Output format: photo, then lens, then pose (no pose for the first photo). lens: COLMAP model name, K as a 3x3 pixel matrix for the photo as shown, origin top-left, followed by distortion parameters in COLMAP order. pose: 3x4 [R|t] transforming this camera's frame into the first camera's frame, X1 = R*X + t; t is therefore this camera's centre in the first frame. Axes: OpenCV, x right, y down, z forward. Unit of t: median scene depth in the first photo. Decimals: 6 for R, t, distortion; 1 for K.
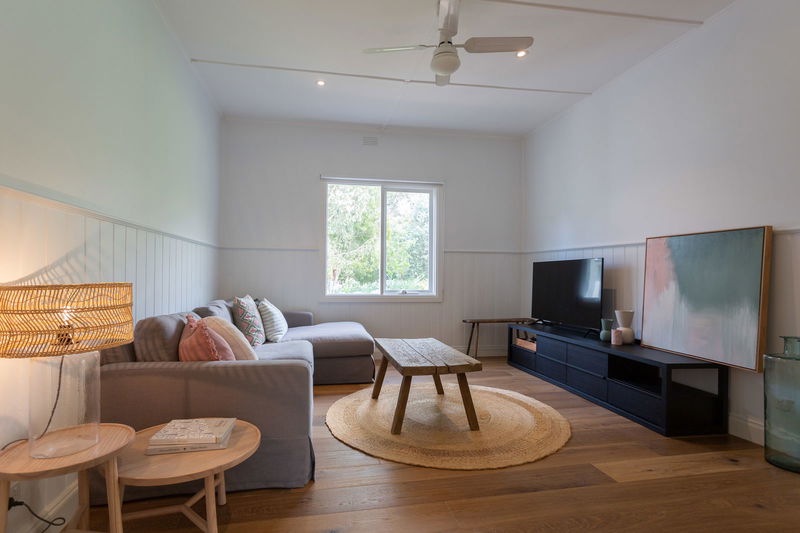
lens RADIAL K [[403.7, 0, 400.0], [0, 403.7, 266.5], [0, 0, 1]] dist [-0.002331, 0.001425]
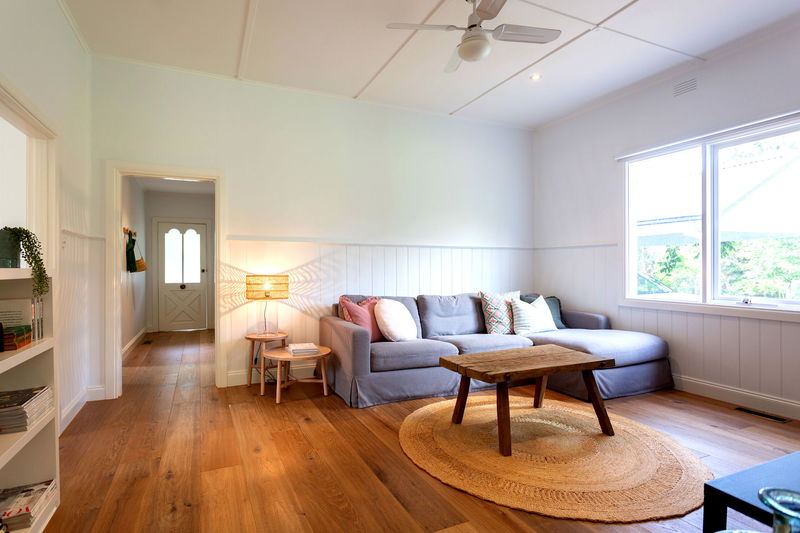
lens RADIAL K [[440.9, 0, 400.0], [0, 440.9, 266.5], [0, 0, 1]] dist [0.000438, 0.000527]
pose [[0.223291, -0.013435, -0.974659, 0.889058], [0.014407, 0.999841, -0.010482, 0.012289], [0.974645, -0.011701, 0.223450, 0.491758]]
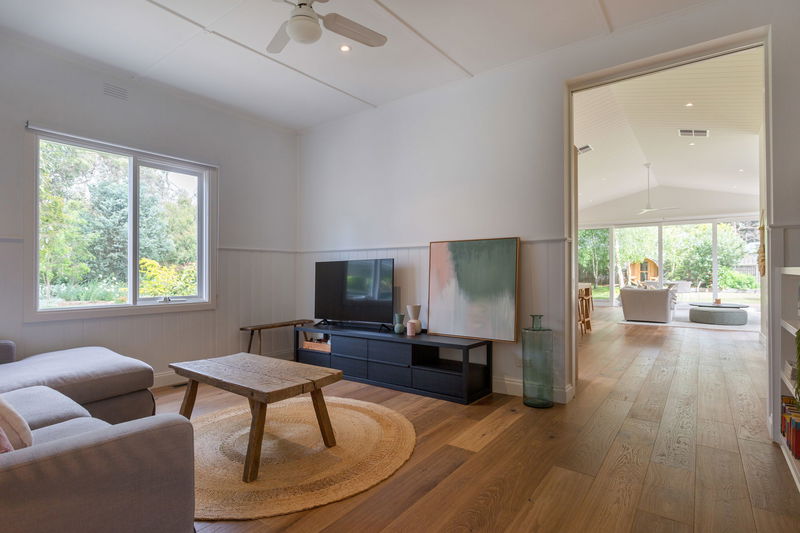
lens RADIAL K [[403.7, 0, 400.0], [0, 403.7, 266.5], [0, 0, 1]] dist [-0.002331, 0.001425]
pose [[0.744520, 0.000788, 0.667600, -0.255500], [0.000637, 0.999998, -0.001890, 0.002938], [-0.667600, 0.001832, 0.744518, 0.185062]]
